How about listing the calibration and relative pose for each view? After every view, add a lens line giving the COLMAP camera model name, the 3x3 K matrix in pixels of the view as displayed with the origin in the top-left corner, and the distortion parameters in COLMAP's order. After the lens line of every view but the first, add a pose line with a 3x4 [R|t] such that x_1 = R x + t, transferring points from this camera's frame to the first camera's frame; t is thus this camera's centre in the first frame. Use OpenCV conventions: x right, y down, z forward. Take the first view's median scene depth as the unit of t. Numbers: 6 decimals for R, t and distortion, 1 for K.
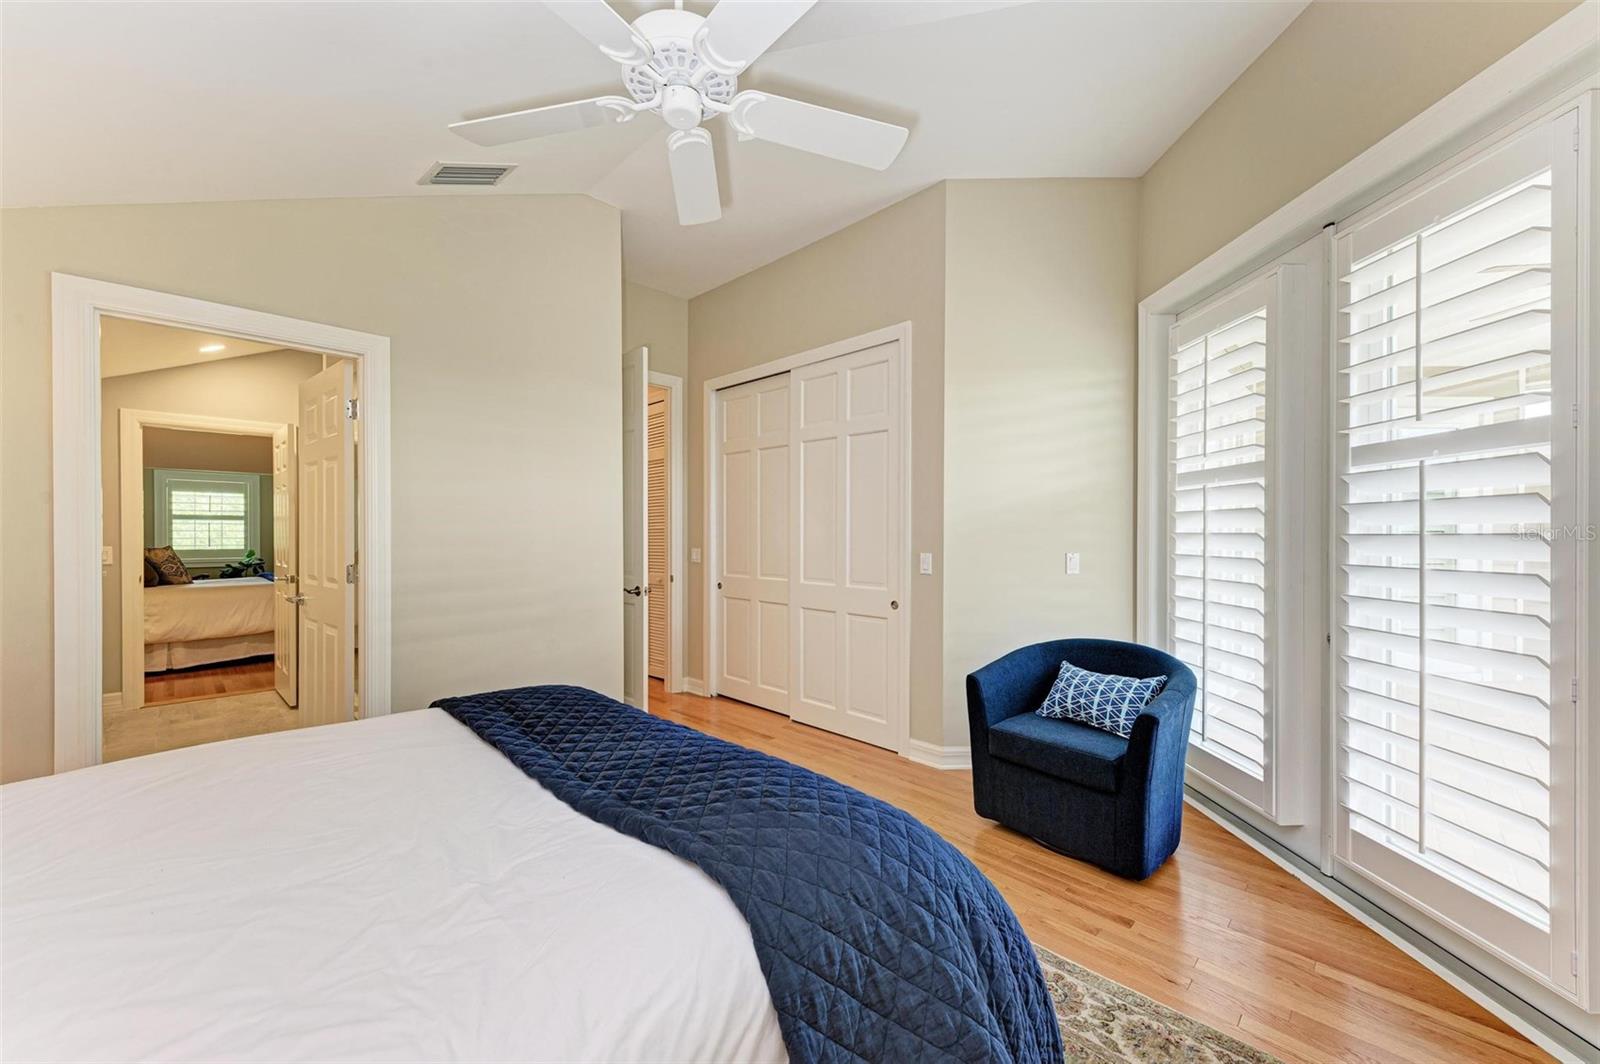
lens RADIAL K [[604.0, 0, 801.6], [0, 604.0, 537.2], [0, 0, 1]] dist [0.018747, -0.006592]
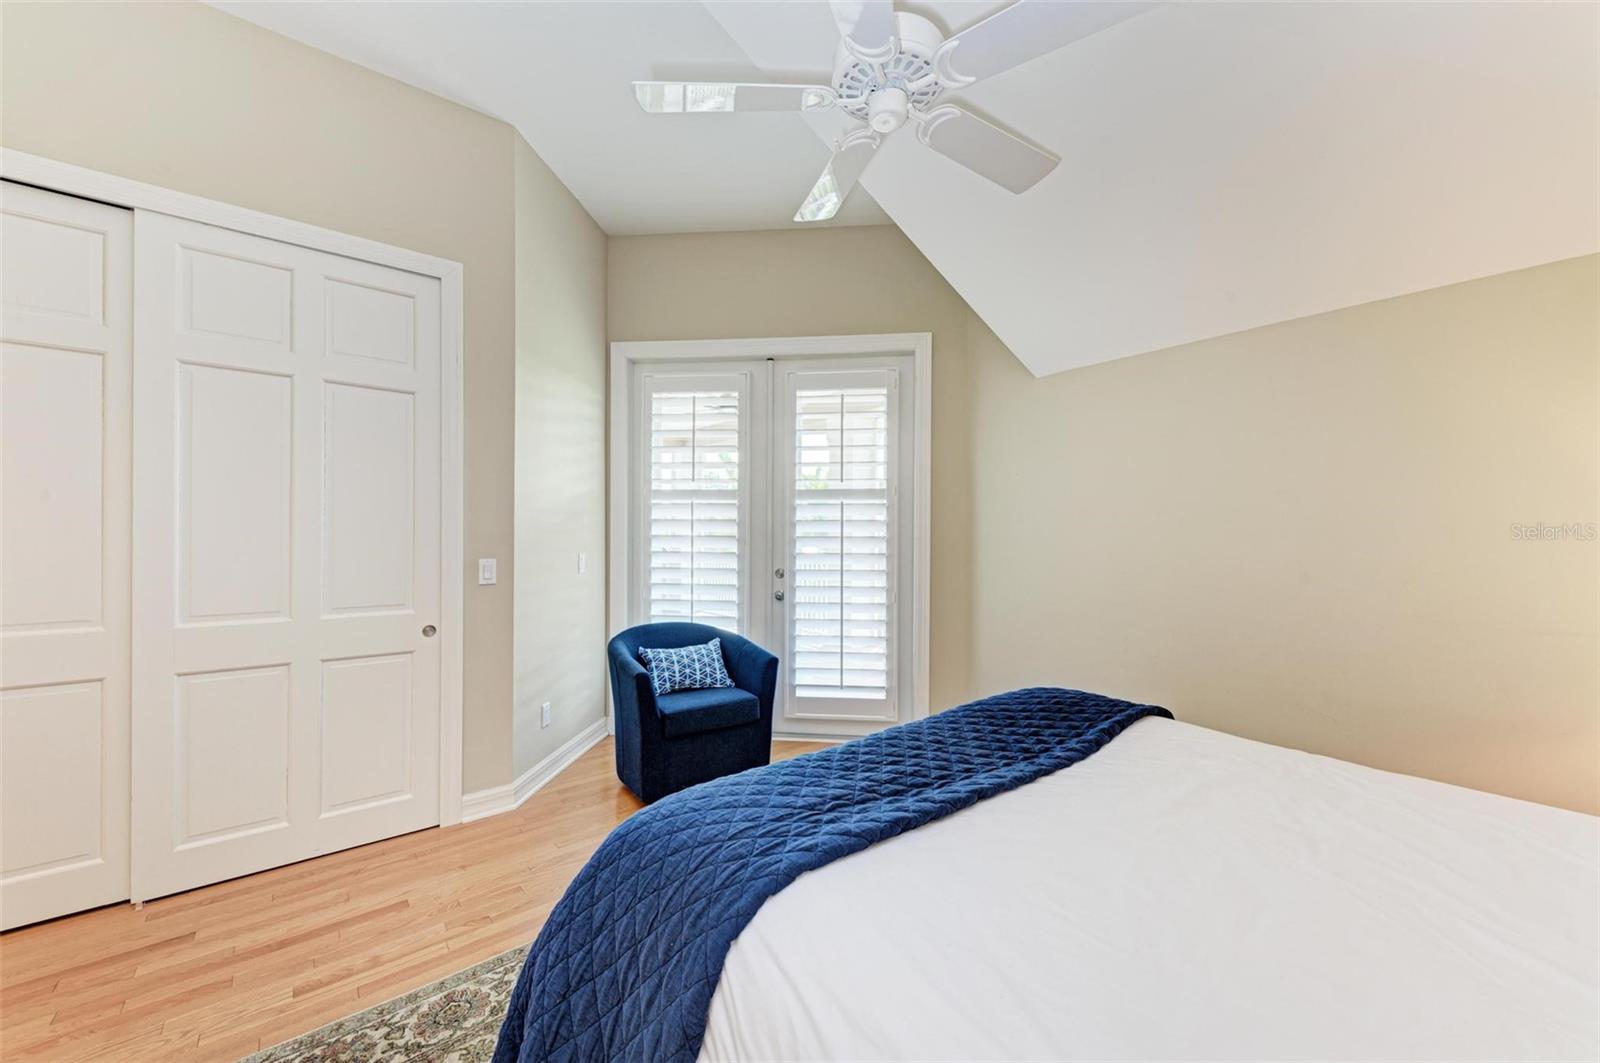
lens RADIAL K [[604.0, 0, 801.6], [0, 604.0, 536.7], [0, 0, 1]] dist [0.018747, -0.006592]
pose [[0.111682, -0.000770, 0.993744, -0.616185], [0.000945, 0.999999, 0.000669, -0.004085], [-0.993744, 0.000864, 0.111683, 0.526900]]
